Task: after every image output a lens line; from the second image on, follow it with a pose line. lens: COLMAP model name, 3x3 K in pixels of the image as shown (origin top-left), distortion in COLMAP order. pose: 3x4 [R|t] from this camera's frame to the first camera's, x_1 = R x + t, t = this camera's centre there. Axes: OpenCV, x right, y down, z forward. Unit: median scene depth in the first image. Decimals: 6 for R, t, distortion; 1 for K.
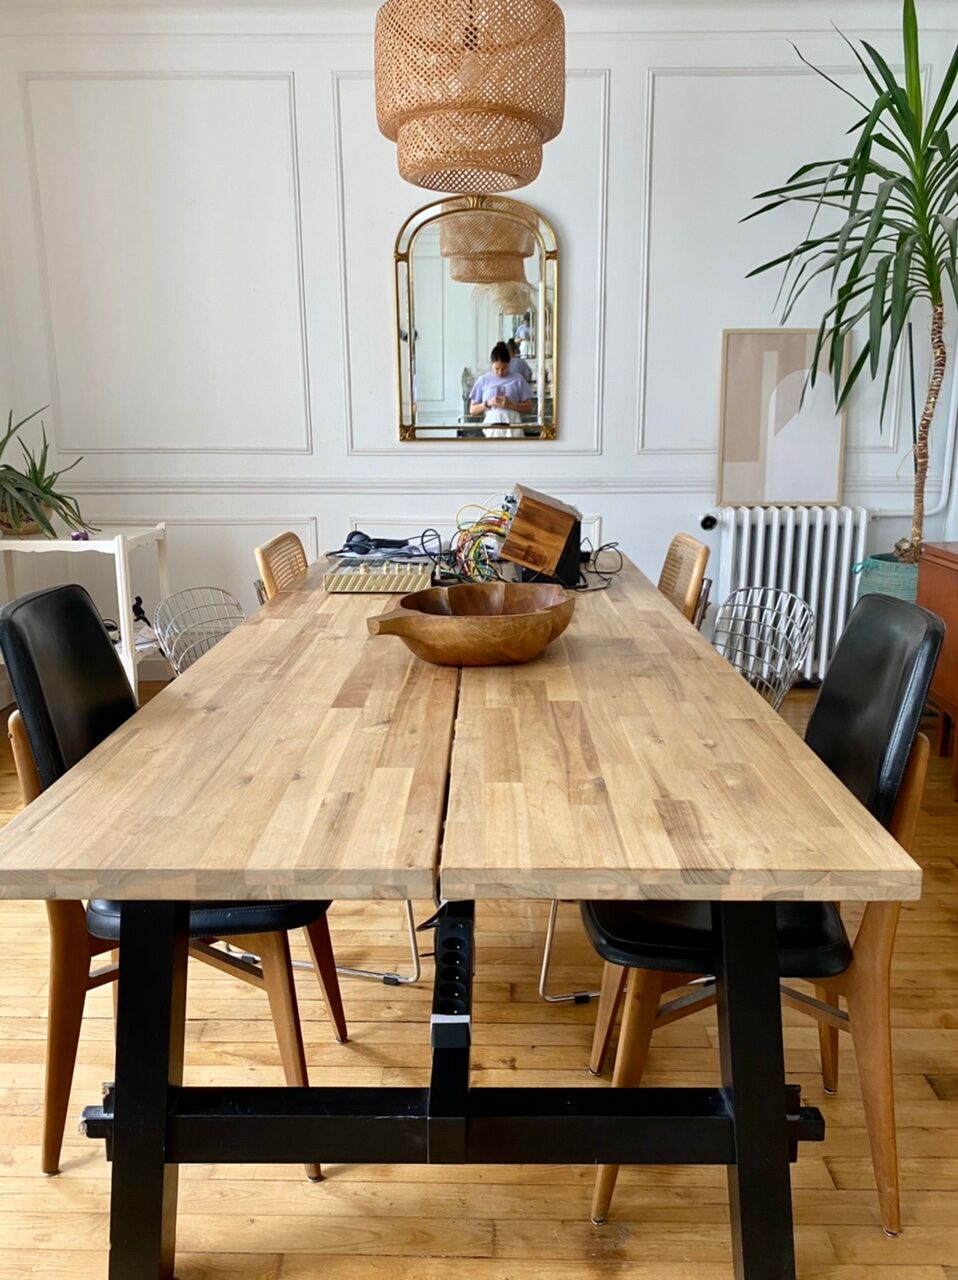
lens RADIAL K [[980.6, 0, 486.7], [0, 980.6, 637.7], [0, 0, 1]] dist [0.018150, -0.020979]
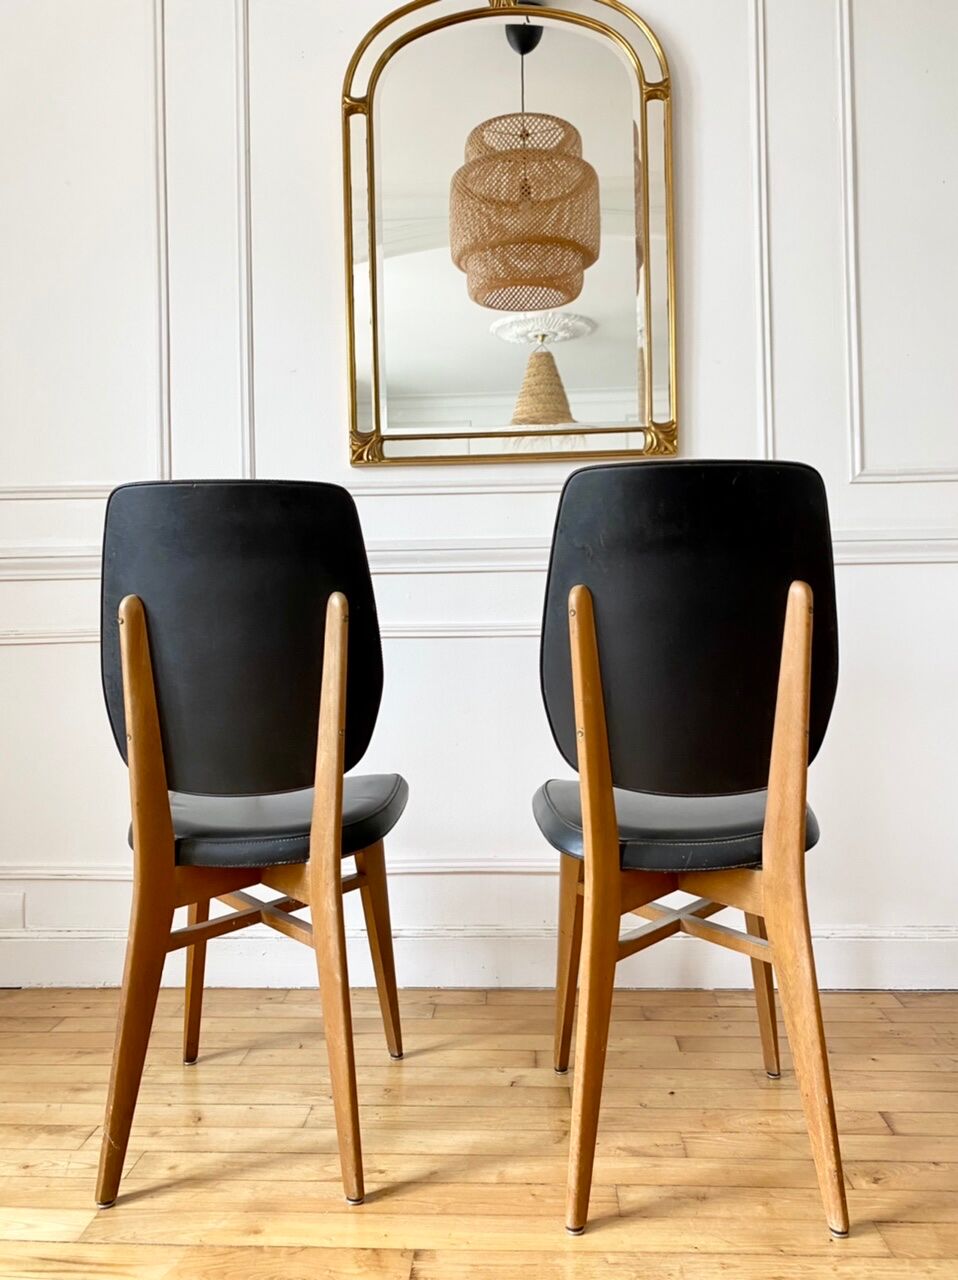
lens RADIAL K [[980.6, 0, 495.0], [0, 980.6, 626.8], [0, 0, 1]] dist [0.018150, -0.020979]
pose [[0.999737, -0.012730, -0.019098, -0.013953], [0.007875, 0.971834, -0.235534, -0.013564], [0.021558, 0.235322, 0.971678, 0.800236]]
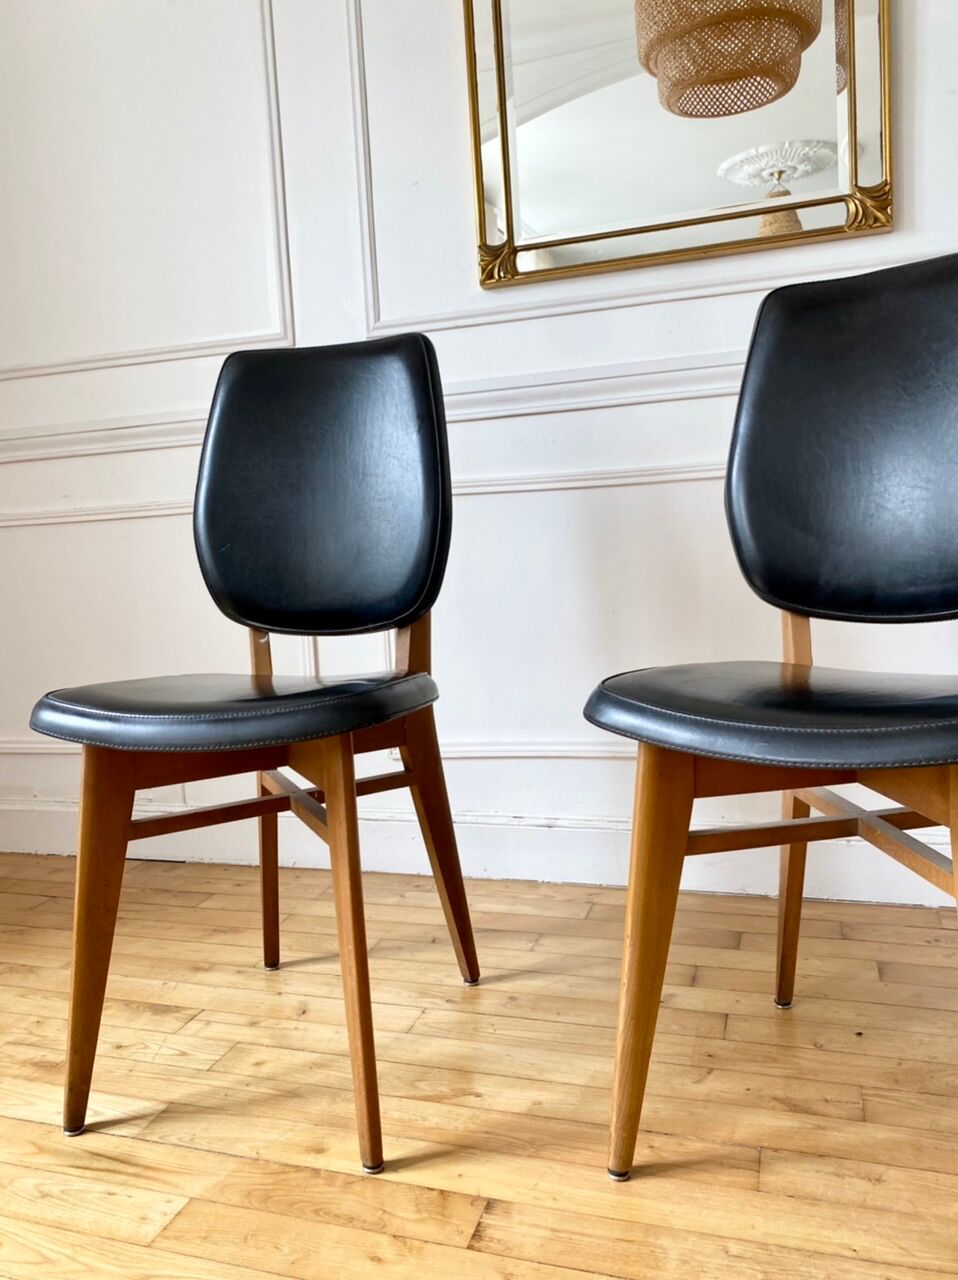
lens RADIAL K [[980.6, 0, 485.0], [0, 980.6, 627.7], [0, 0, 1]] dist [0.018150, -0.020979]
pose [[0.958646, -0.023365, -0.283641, 0.037902], [-0.014927, 0.991125, -0.132094, -0.007030], [0.284210, 0.130865, 0.949789, 0.910614]]
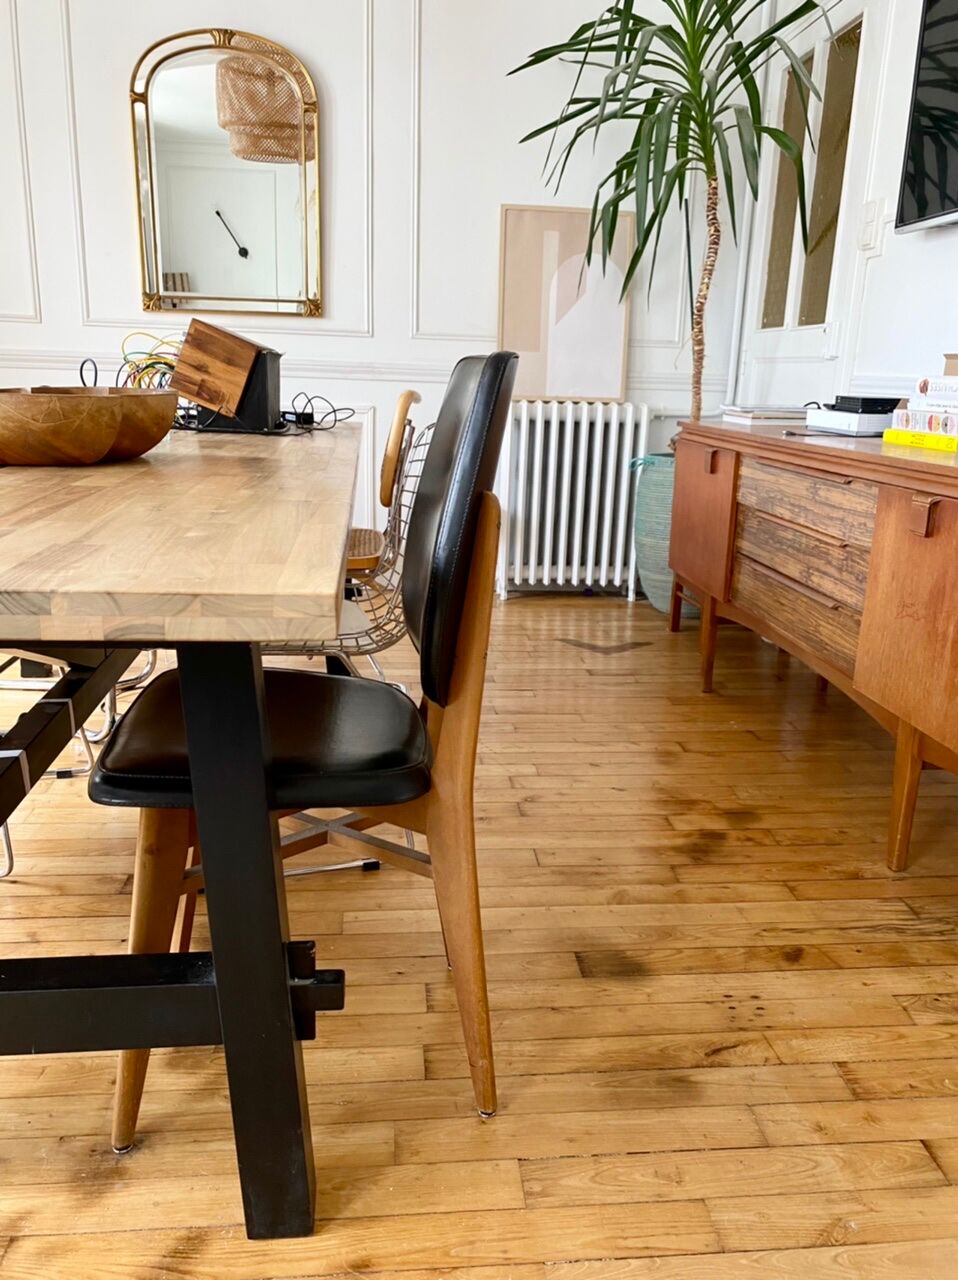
lens RADIAL K [[980.6, 0, 488.1], [0, 980.6, 627.4], [0, 0, 1]] dist [0.018150, -0.020979]
pose [[0.991779, 0.004529, 0.127880, 0.157337], [-0.008554, 0.999485, 0.030942, 0.080691], [-0.127673, -0.031781, 0.991307, 0.097469]]
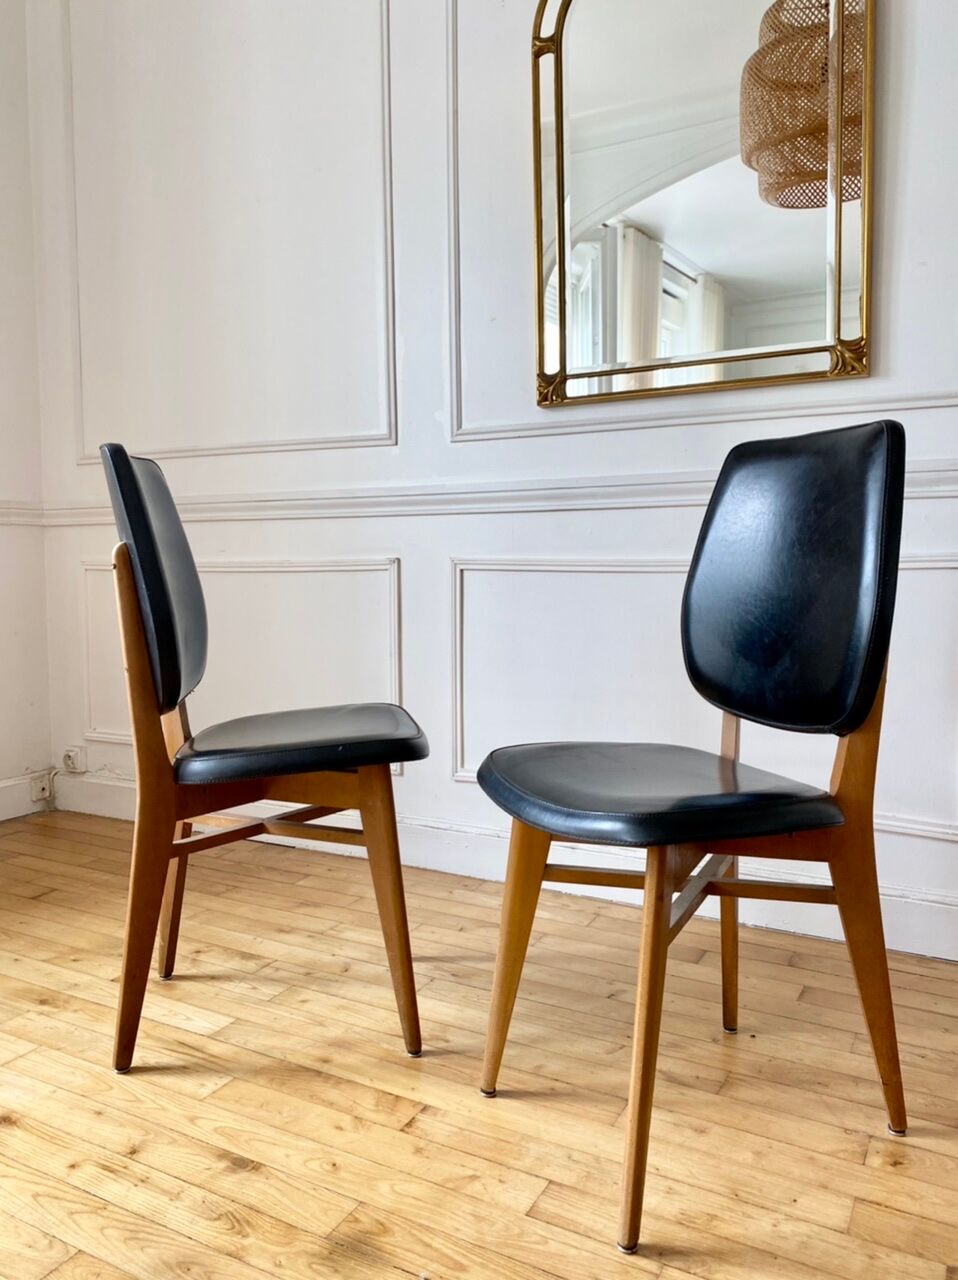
lens RADIAL K [[980.6, 0, 488.2], [0, 980.6, 627.4], [0, 0, 1]] dist [0.018150, -0.020979]
pose [[0.892127, 0.027966, -0.450919, 0.173361], [-0.093824, 0.987791, -0.124364, -0.032142], [0.441936, 0.153255, 0.883858, 0.808638]]
